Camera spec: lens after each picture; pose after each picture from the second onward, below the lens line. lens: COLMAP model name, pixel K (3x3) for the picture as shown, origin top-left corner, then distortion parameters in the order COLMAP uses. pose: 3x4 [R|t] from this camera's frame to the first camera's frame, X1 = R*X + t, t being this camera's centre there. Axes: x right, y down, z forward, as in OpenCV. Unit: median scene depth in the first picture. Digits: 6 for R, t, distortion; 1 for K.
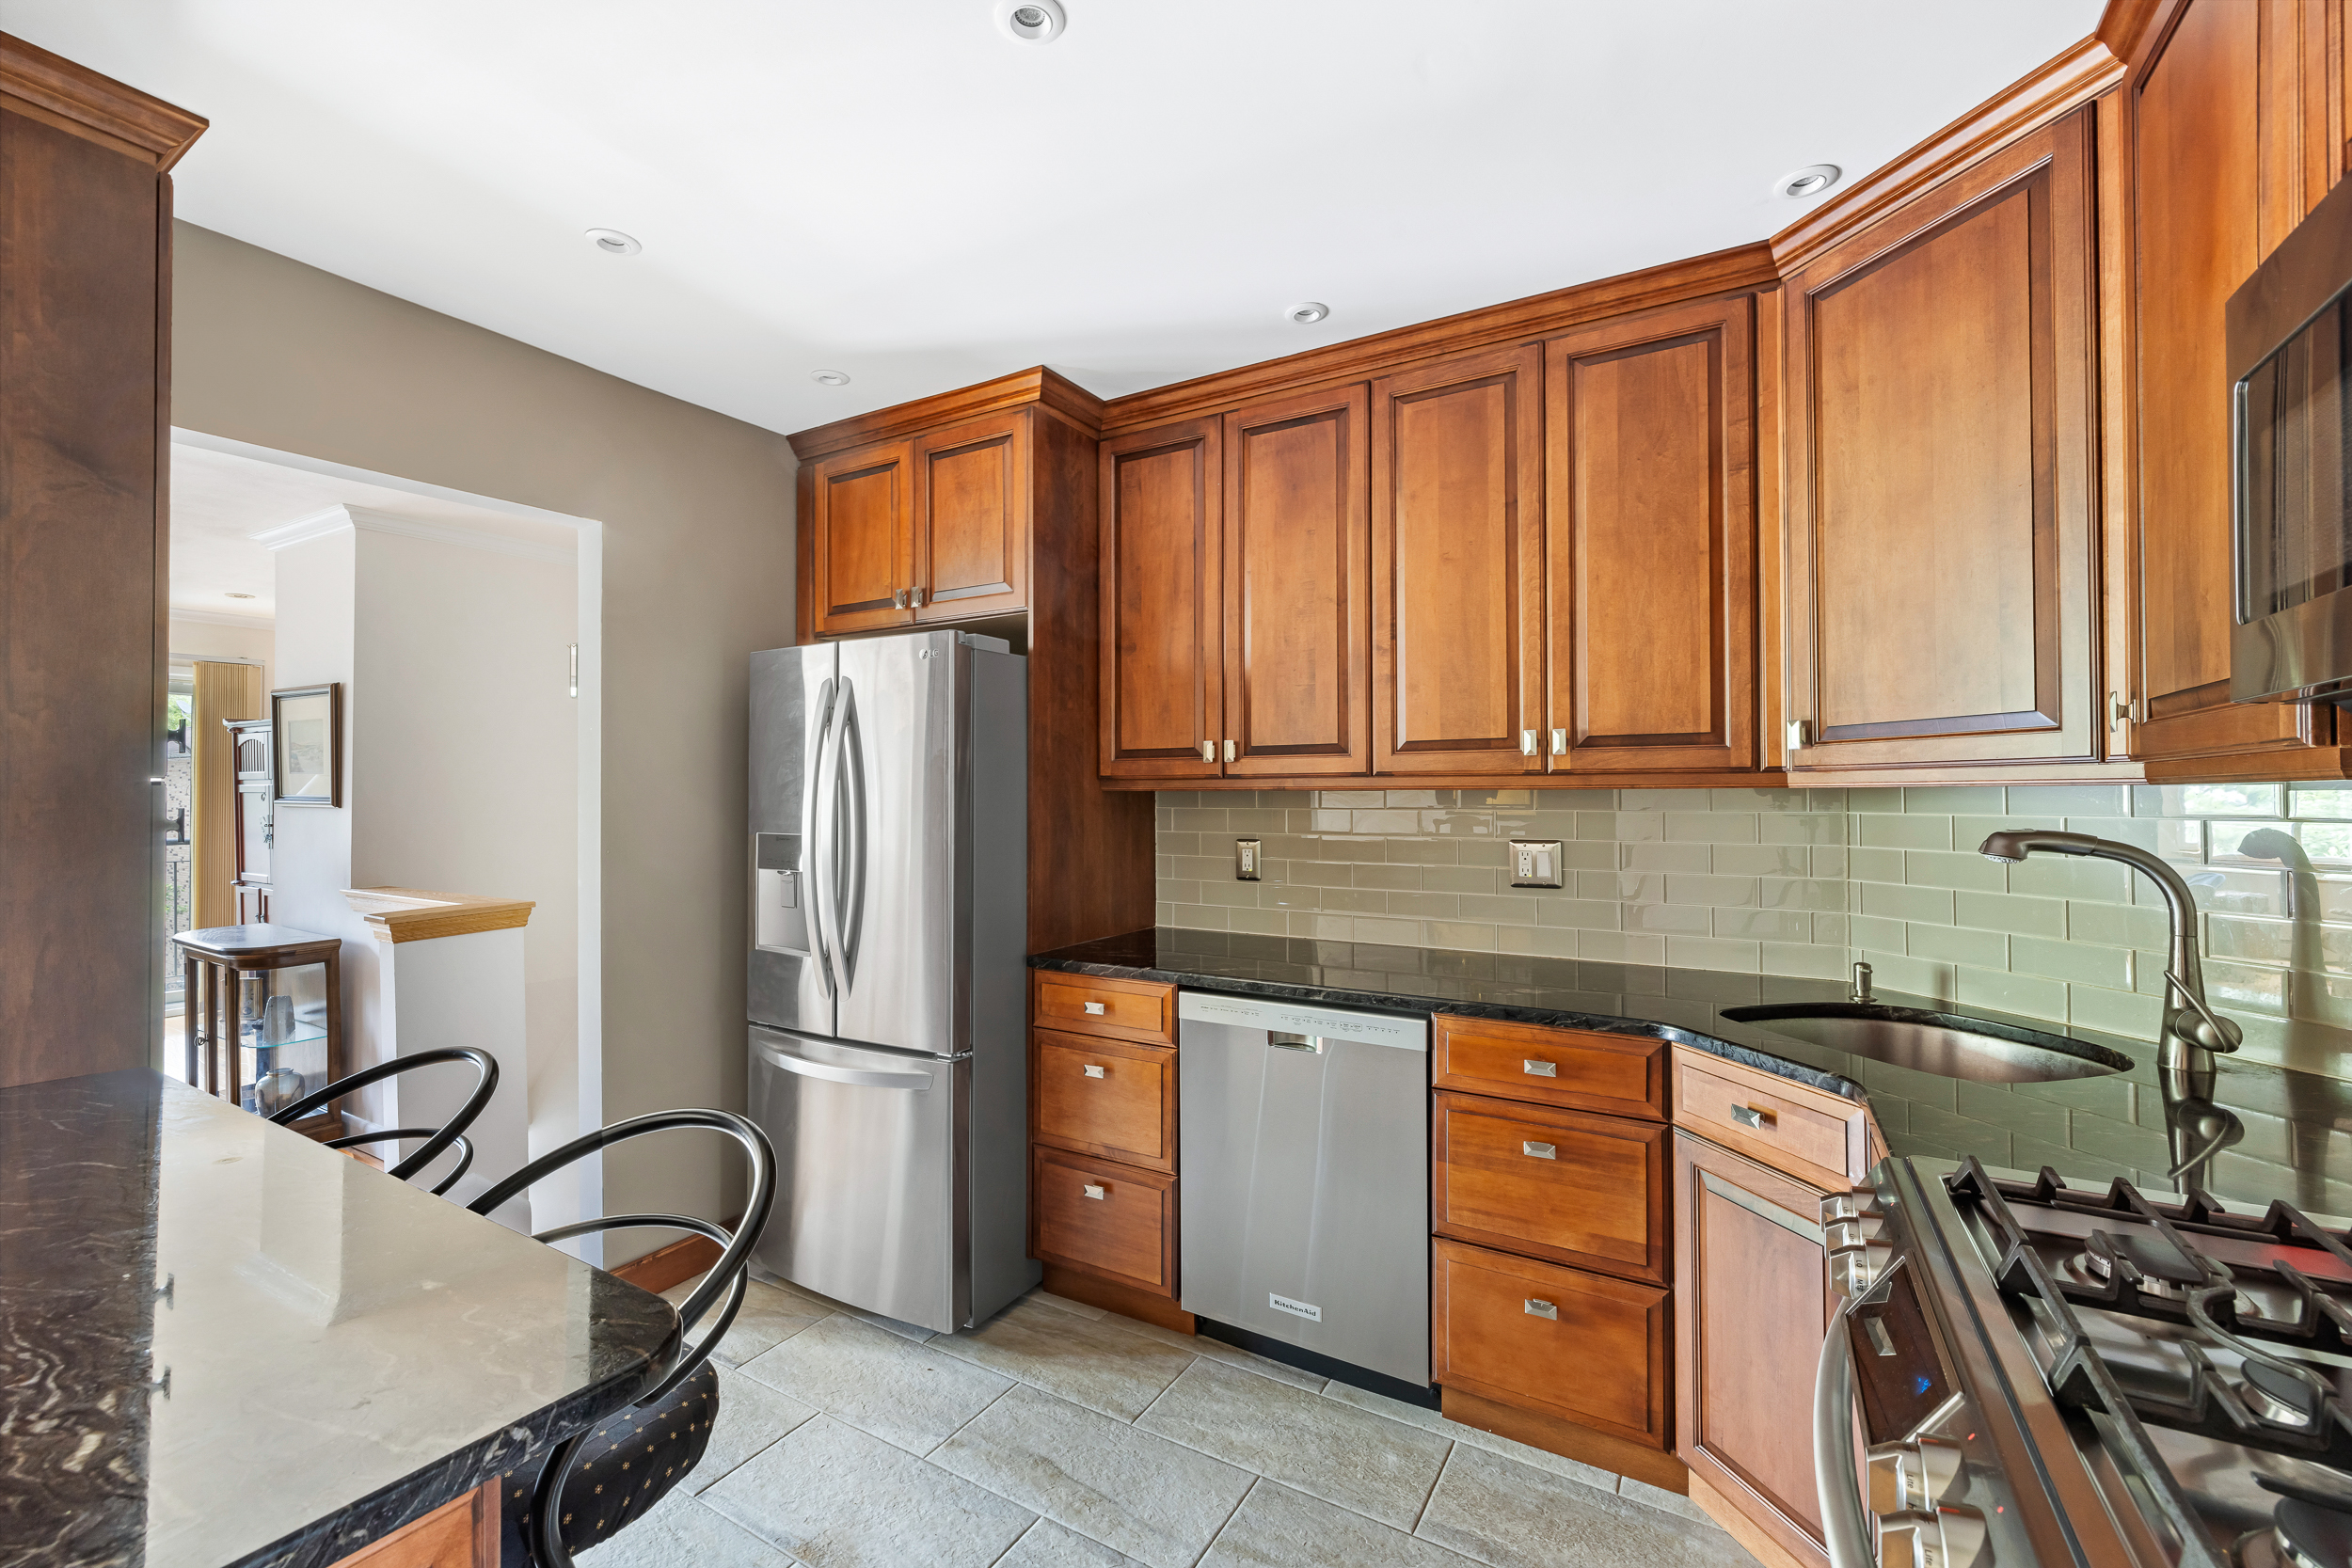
lens RADIAL K [[978.9, 0, 1176.0], [0, 978.9, 784.0], [0, 0, 1]] dist [0.001354, 0.000605]
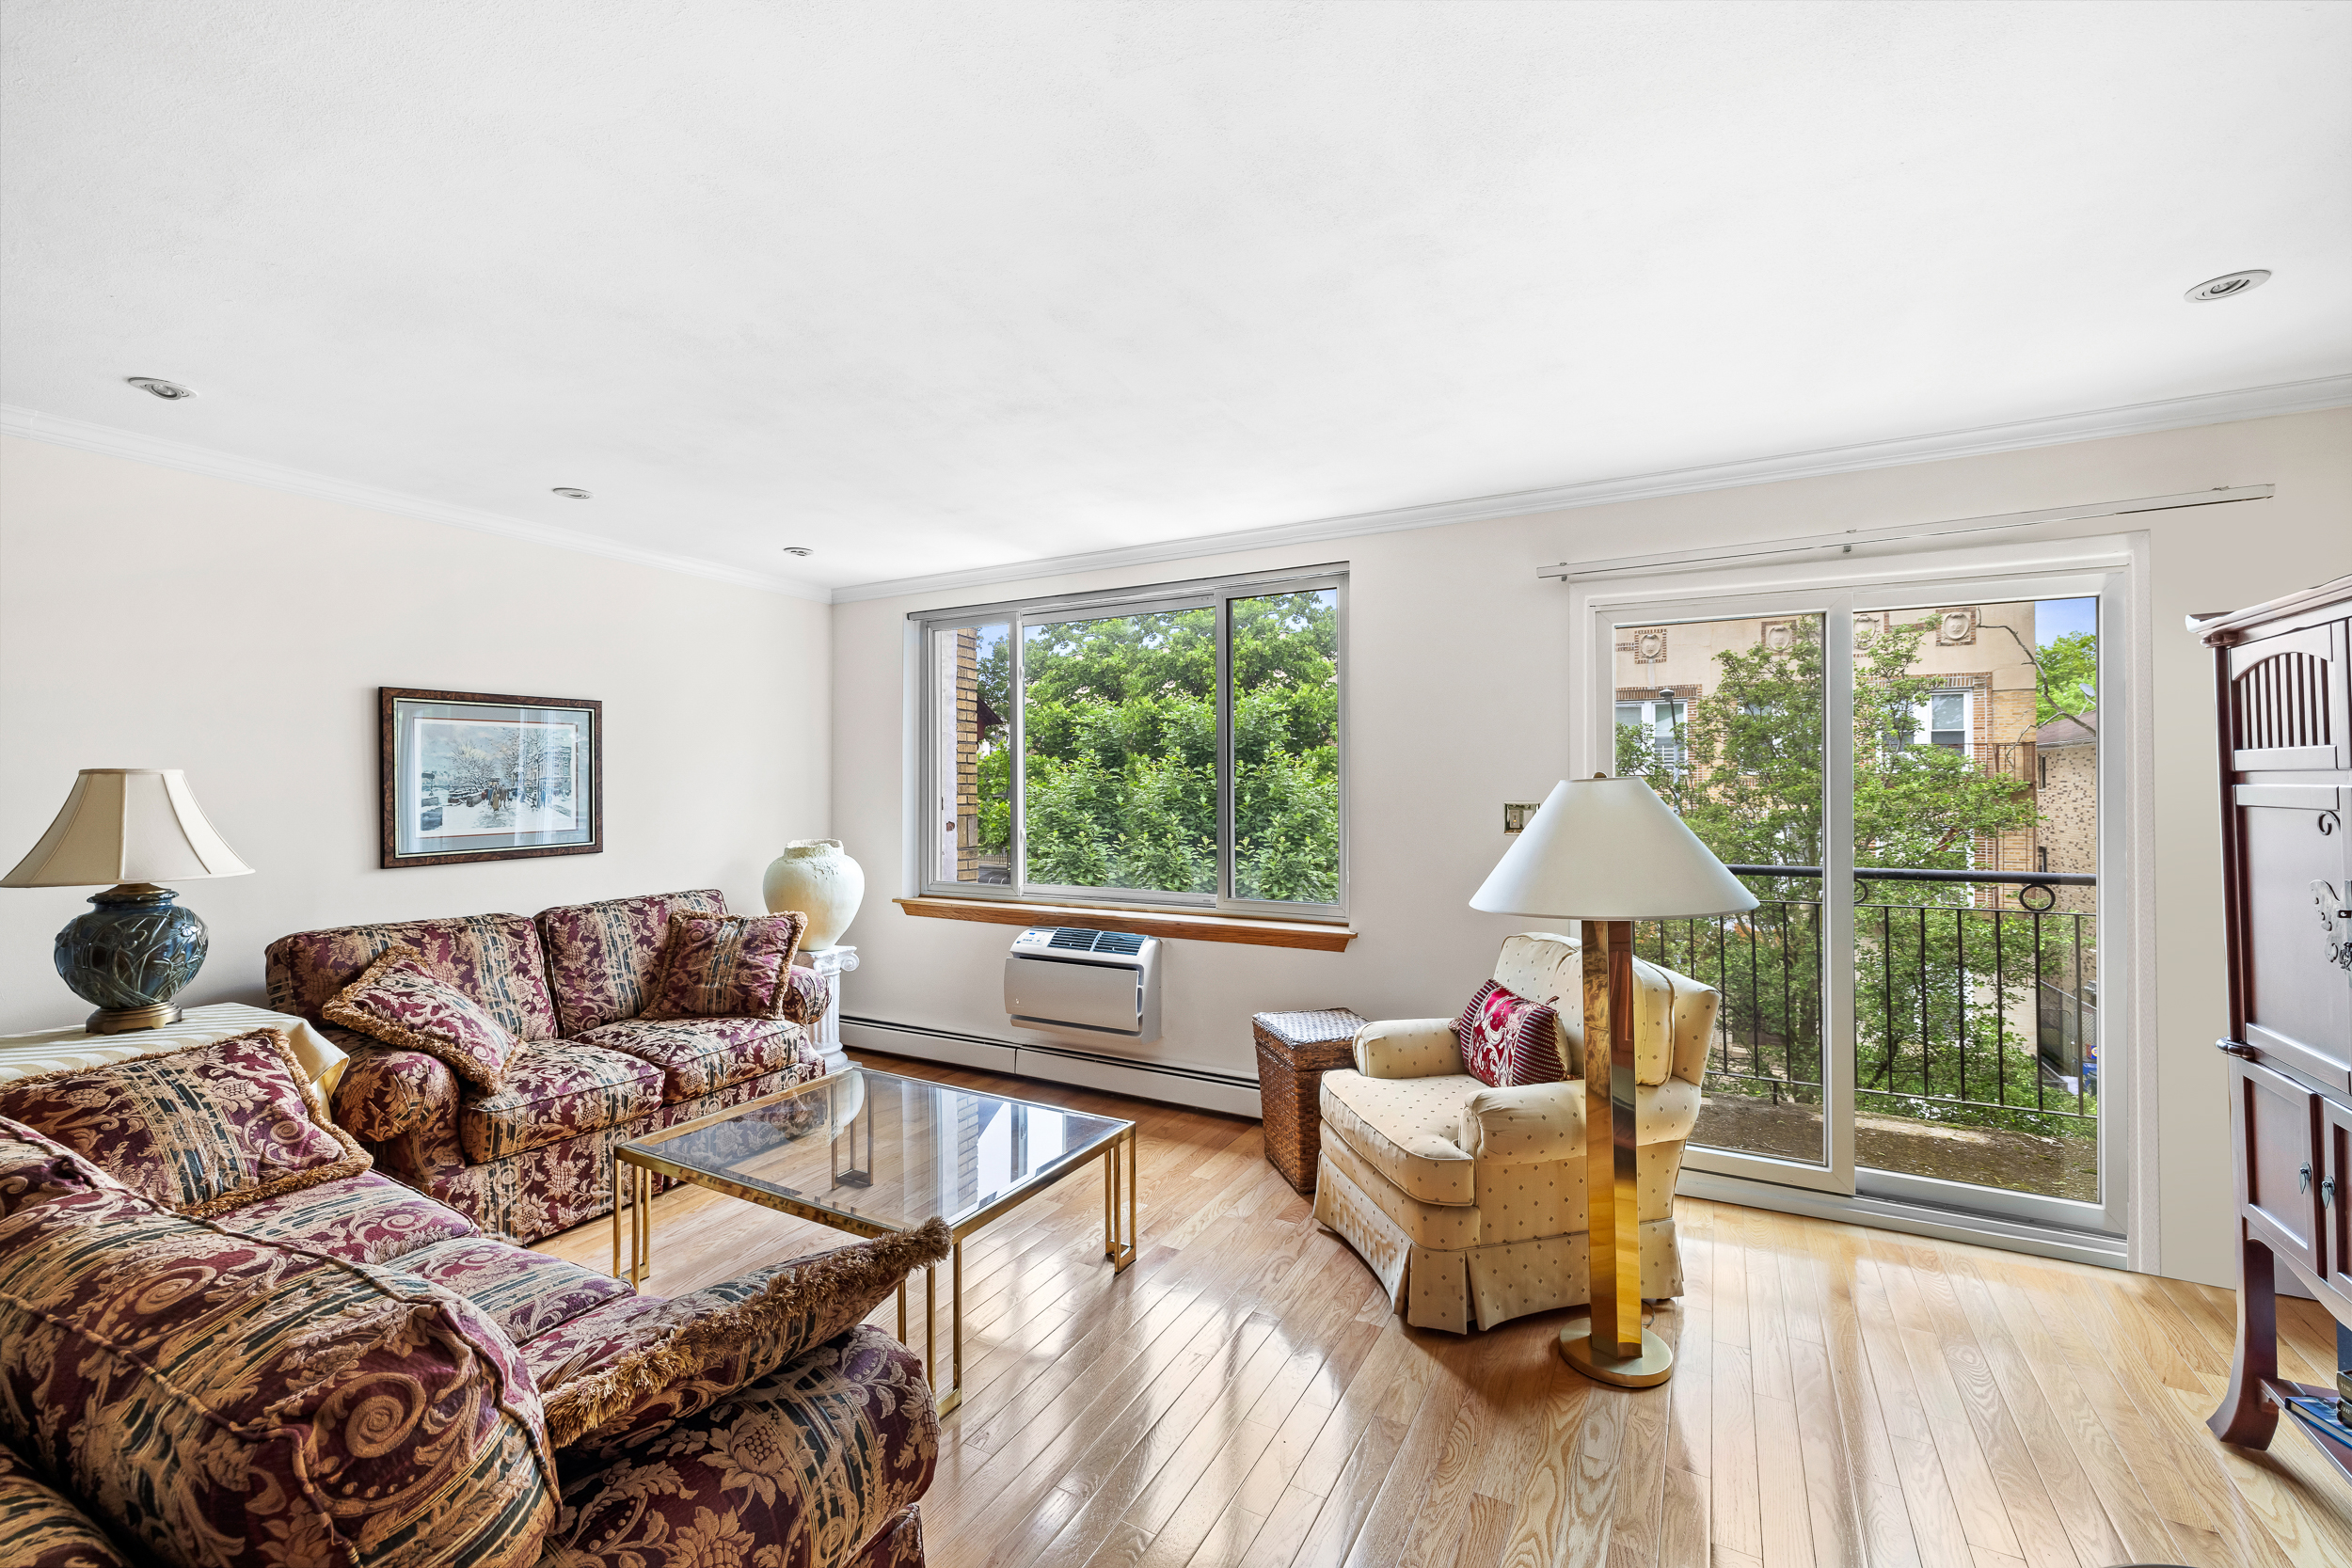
lens RADIAL K [[978.9, 0, 1176.0], [0, 978.9, 784.0], [0, 0, 1]] dist [0.001354, 0.000605]
pose [[0.034046, 0.001553, -0.999419, -1.464546], [0.012881, 0.999915, 0.001993, -0.012914], [0.999337, -0.012941, 0.034023, 1.437490]]
